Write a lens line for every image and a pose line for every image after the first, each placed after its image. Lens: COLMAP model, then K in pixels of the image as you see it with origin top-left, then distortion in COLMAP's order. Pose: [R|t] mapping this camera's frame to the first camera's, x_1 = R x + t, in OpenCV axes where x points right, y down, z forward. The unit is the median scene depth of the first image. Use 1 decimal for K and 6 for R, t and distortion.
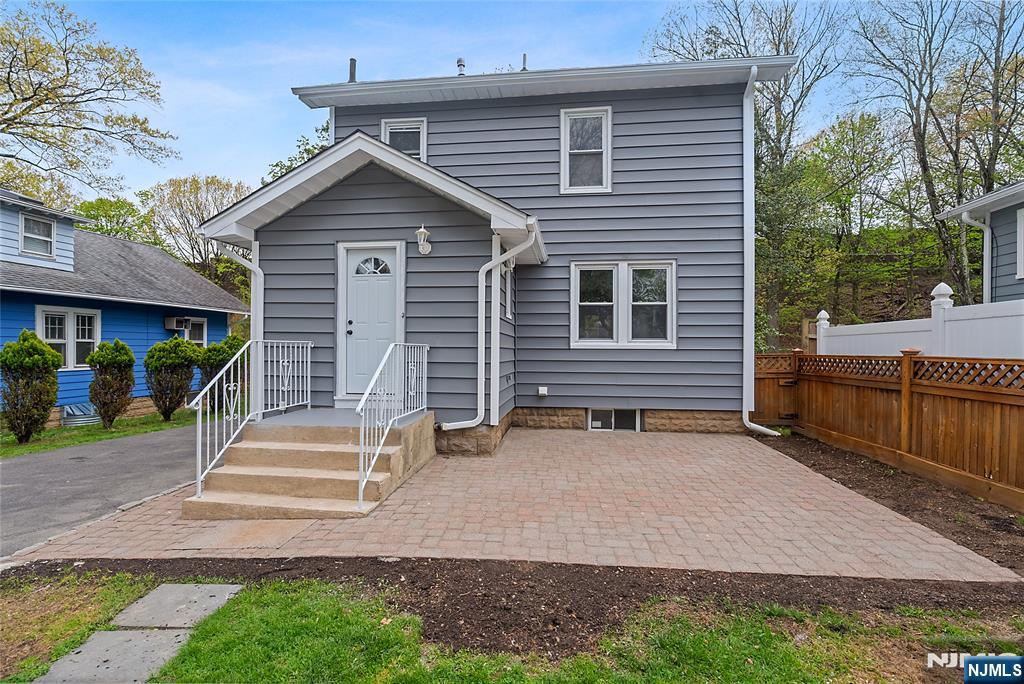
lens RADIAL K [[477.7, 0, 511.9], [0, 477.7, 343.6], [0, 0, 1]] dist [-0.007603, 0.003200]
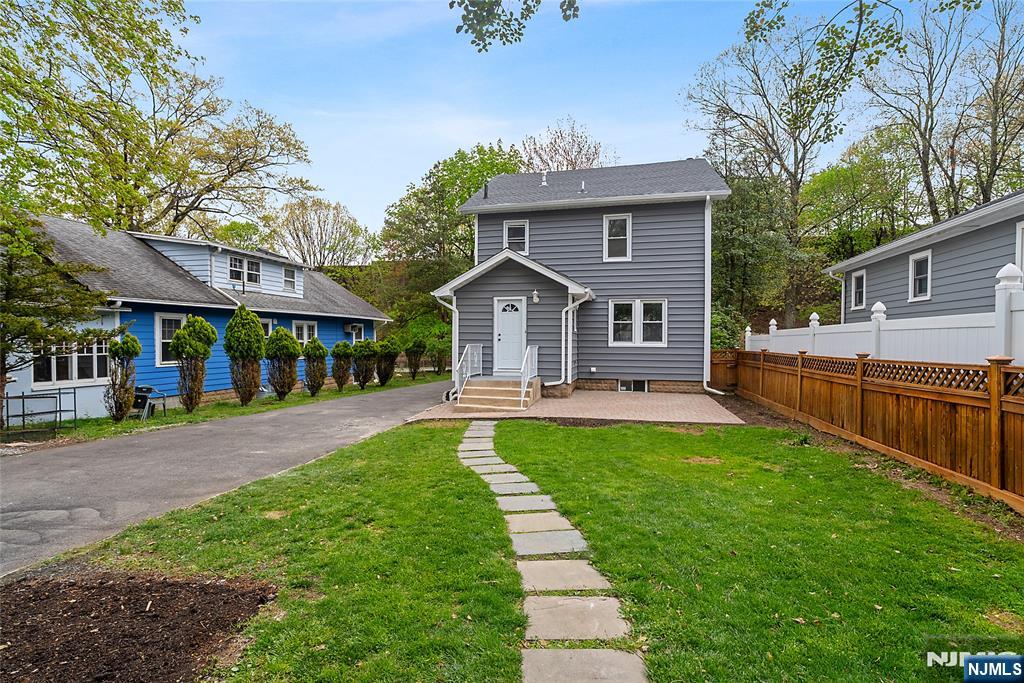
lens RADIAL K [[477.7, 0, 504.2], [0, 477.7, 344.6], [0, 0, 1]] dist [-0.007603, 0.003200]
pose [[0.991794, 0.000066, -0.127849, -0.040751], [0.002148, 0.999850, 0.017182, -0.030887], [0.127831, -0.017315, 0.991645, -0.886284]]
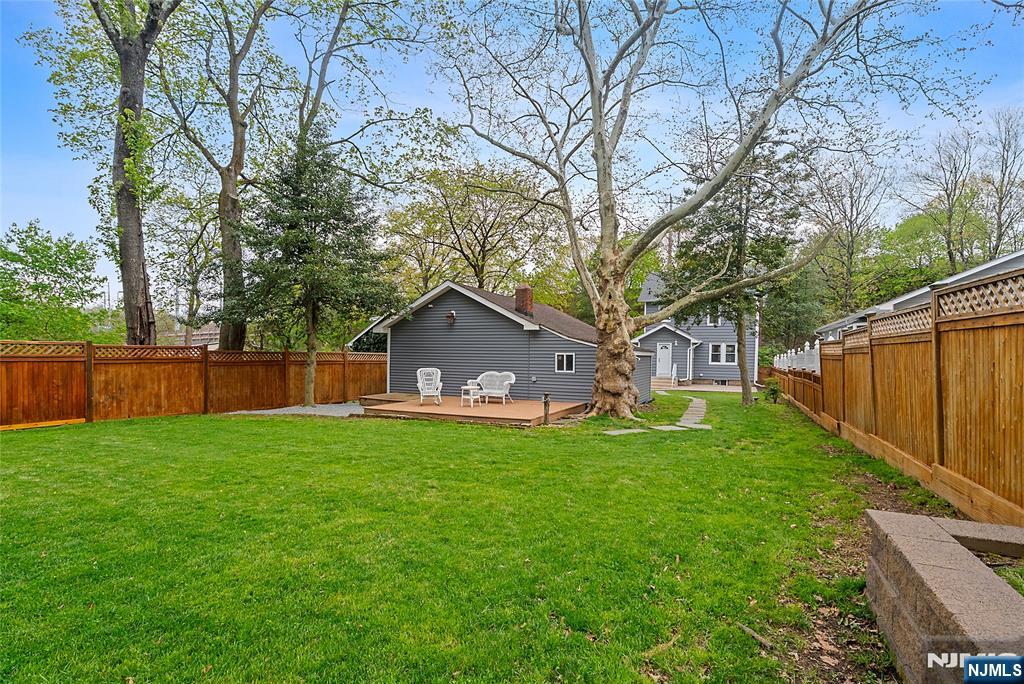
lens RADIAL K [[477.7, 0, 506.4], [0, 477.7, 352.8], [0, 0, 1]] dist [-0.007603, 0.003200]
pose [[0.947530, 0.007065, -0.319589, -0.213073], [-0.005519, 0.999968, 0.005745, -0.104172], [0.319620, -0.003680, 0.947539, -3.408368]]
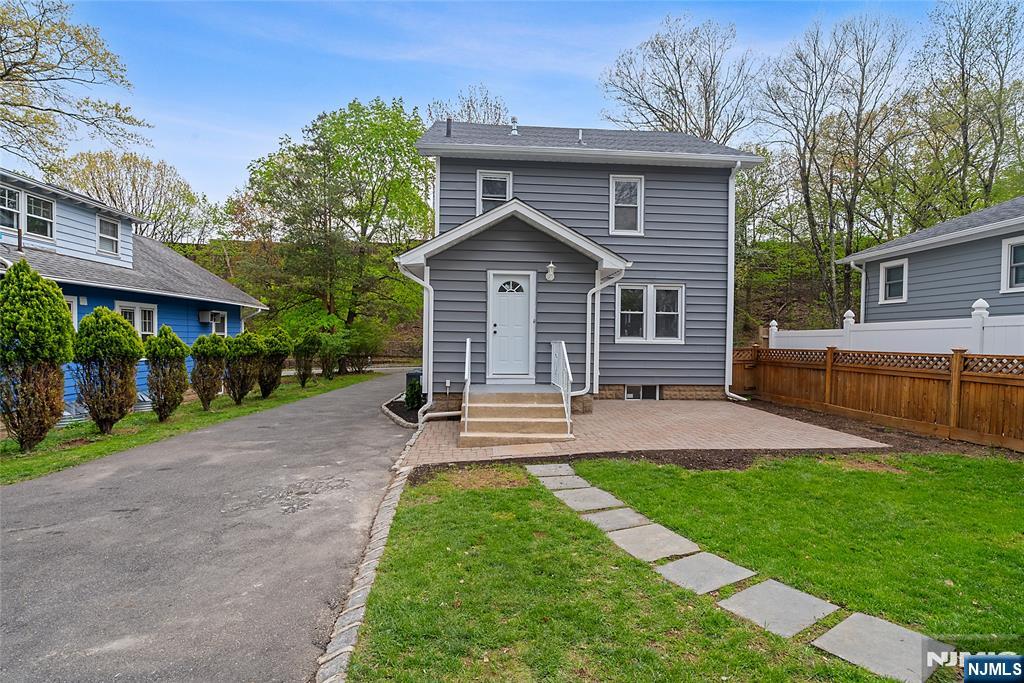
lens RADIAL K [[477.7, 0, 513.8], [0, 477.7, 345.5], [0, 0, 1]] dist [-0.007603, 0.003200]
pose [[0.981999, 0.004261, 0.188839, -0.455939], [-0.008285, 0.999755, 0.020525, -0.011025], [-0.188705, -0.021720, 0.981794, -0.358998]]
